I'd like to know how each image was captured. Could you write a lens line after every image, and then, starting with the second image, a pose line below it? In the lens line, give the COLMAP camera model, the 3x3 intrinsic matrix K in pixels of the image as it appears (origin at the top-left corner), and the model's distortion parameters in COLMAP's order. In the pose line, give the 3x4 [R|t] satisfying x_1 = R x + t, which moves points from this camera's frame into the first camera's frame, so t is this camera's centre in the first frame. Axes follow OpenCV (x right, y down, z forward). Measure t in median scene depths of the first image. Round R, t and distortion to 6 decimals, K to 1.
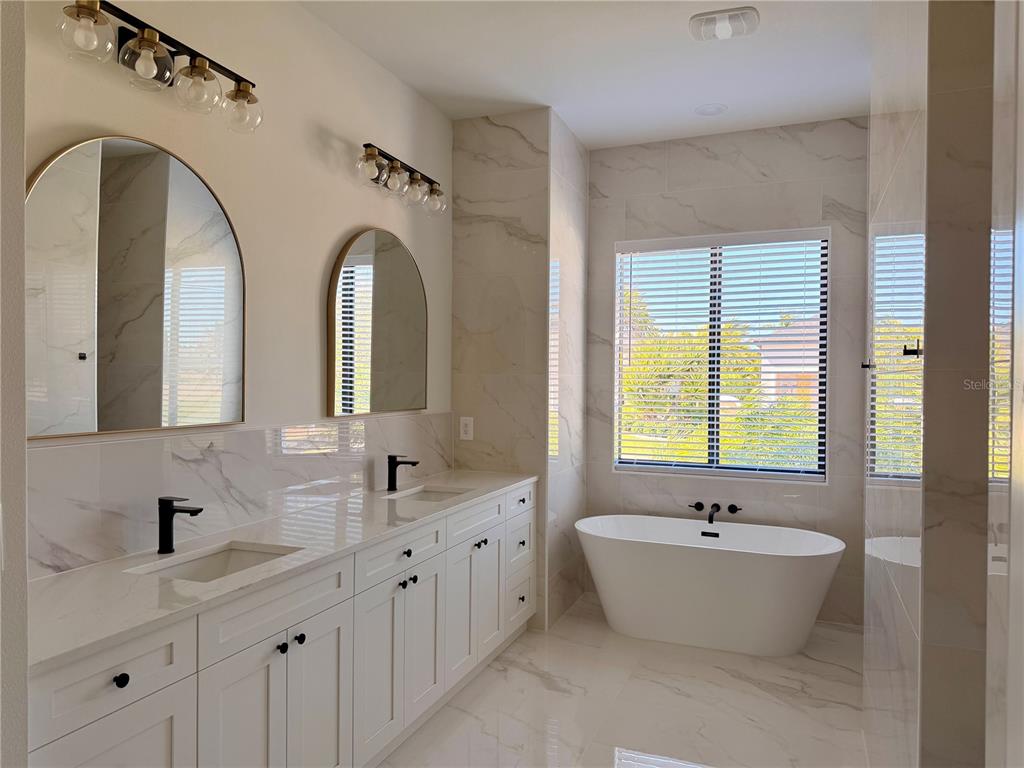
lens RADIAL K [[720.4, 0, 512.2], [0, 720.4, 383.3], [0, 0, 1]] dist [0.013678, -0.000072]
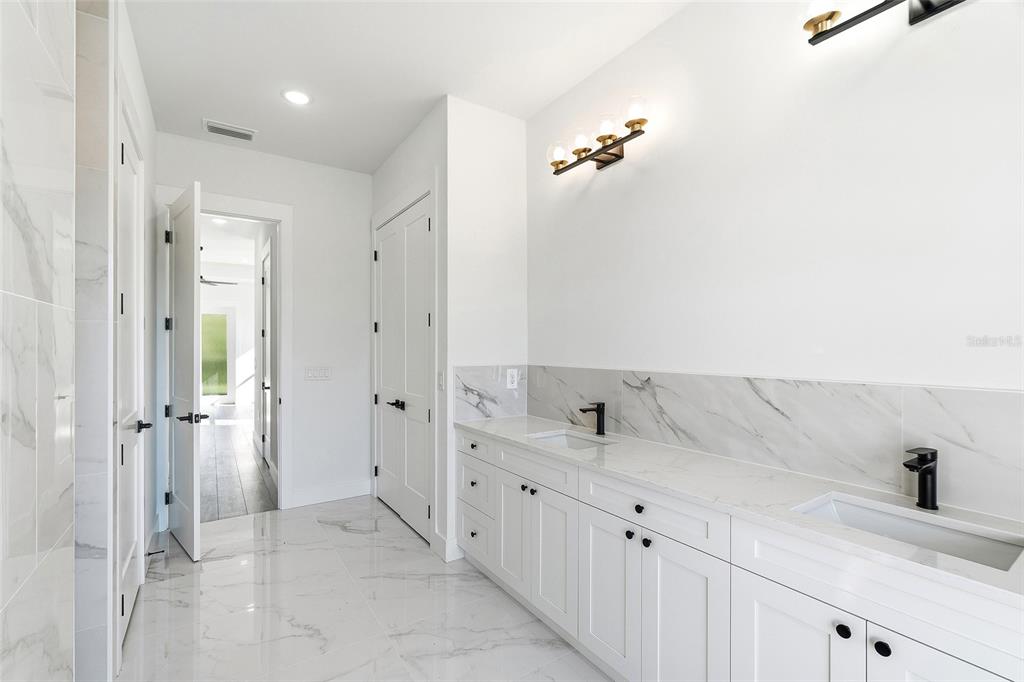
lens RADIAL K [[445.8, 0, 508.7], [0, 445.8, 346.2], [0, 0, 1]] dist [-0.000941, -0.000051]
pose [[-0.566493, -0.004853, -0.824053, 0.398094], [-0.003724, 0.999988, -0.003329, 0.020132], [0.824058, 0.001183, -0.566504, 1.074618]]
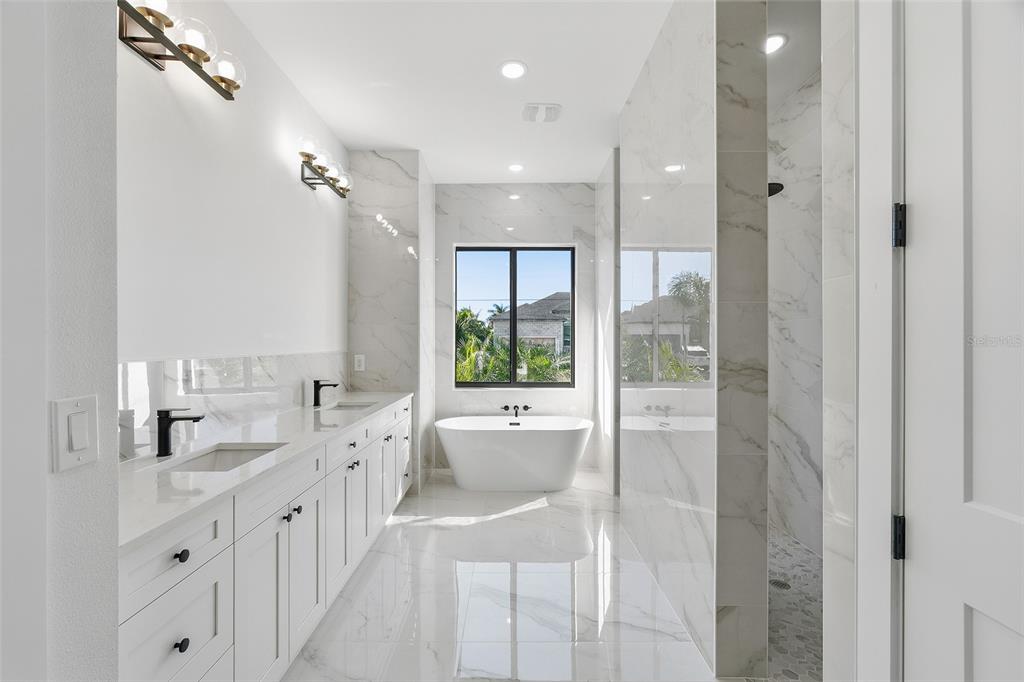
lens RADIAL K [[445.8, 0, 511.8], [0, 445.8, 343.2], [0, 0, 1]] dist [-0.000941, -0.000051]
pose [[0.929379, -0.006020, 0.369077, -0.162279], [0.008047, 0.999960, -0.003954, 0.042465], [-0.369038, 0.006644, 0.929391, 0.079714]]
